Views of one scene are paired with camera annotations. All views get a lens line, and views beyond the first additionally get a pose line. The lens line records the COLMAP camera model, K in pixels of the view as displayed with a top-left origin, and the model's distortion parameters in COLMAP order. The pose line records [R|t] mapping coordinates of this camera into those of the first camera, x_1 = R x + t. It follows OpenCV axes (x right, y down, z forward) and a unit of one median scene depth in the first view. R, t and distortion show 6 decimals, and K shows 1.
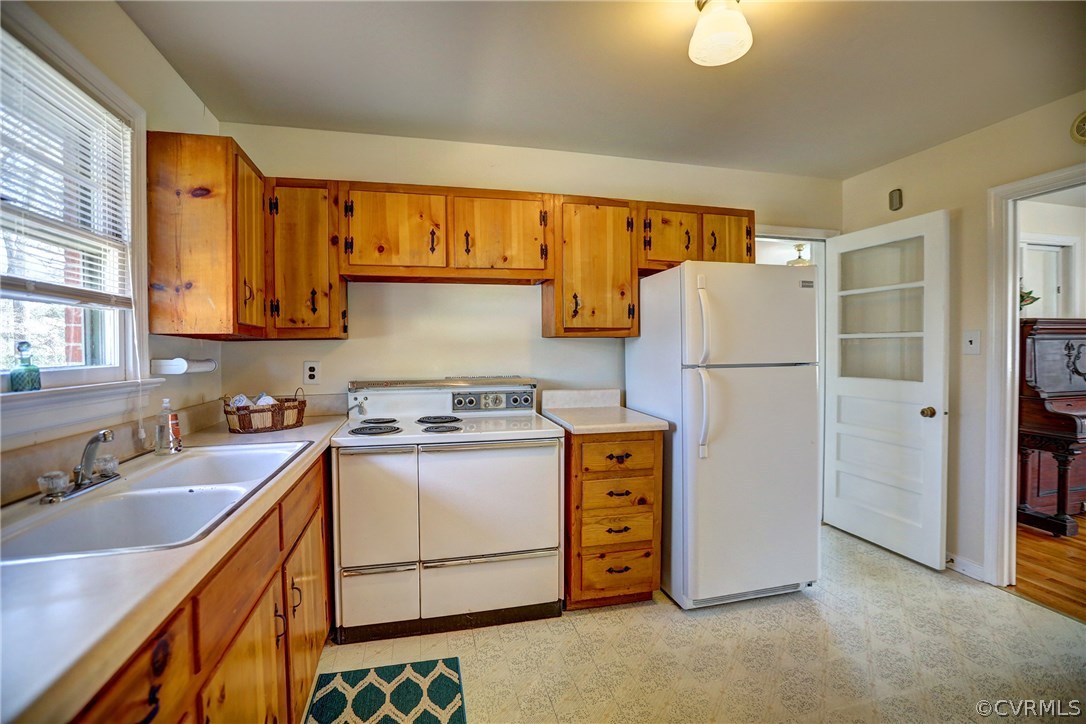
lens RADIAL K [[498.1, 0, 542.4], [0, 498.1, 354.9], [0, 0, 1]] dist [-0.003271, -0.000261]
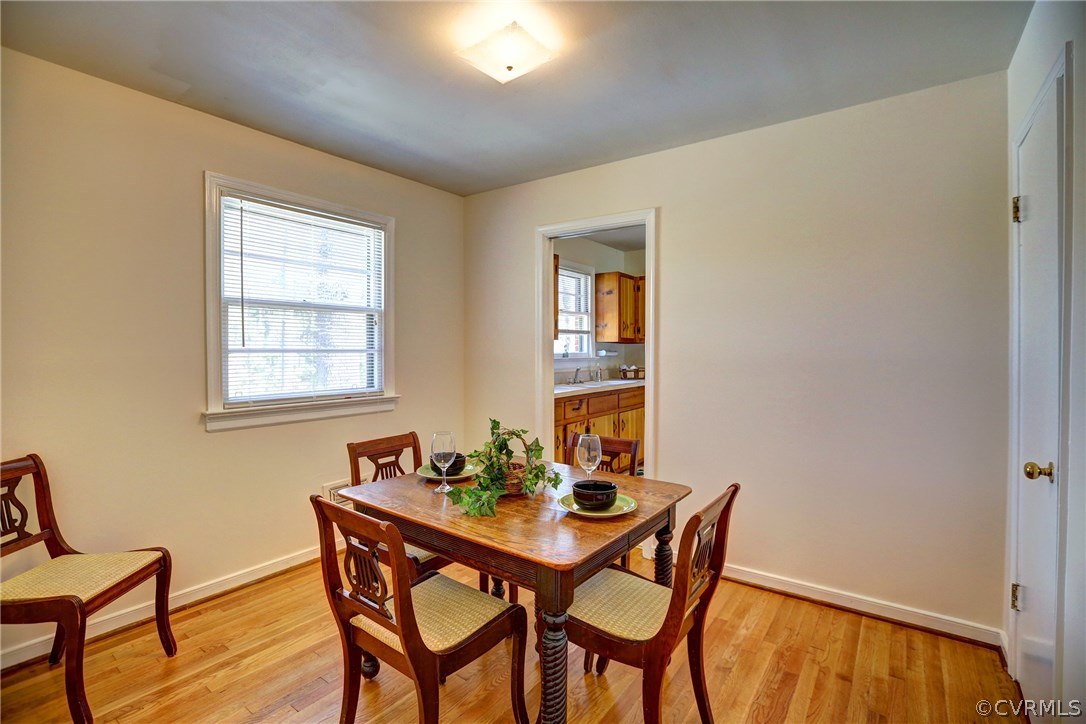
lens RADIAL K [[498.1, 0, 542.1], [0, 498.1, 355.2], [0, 0, 1]] dist [-0.003271, -0.000261]
pose [[0.648087, 0.012382, -0.761466, 1.276733], [-0.004589, 0.999913, 0.012354, 0.000325], [0.761553, -0.004512, 0.648087, -1.180766]]
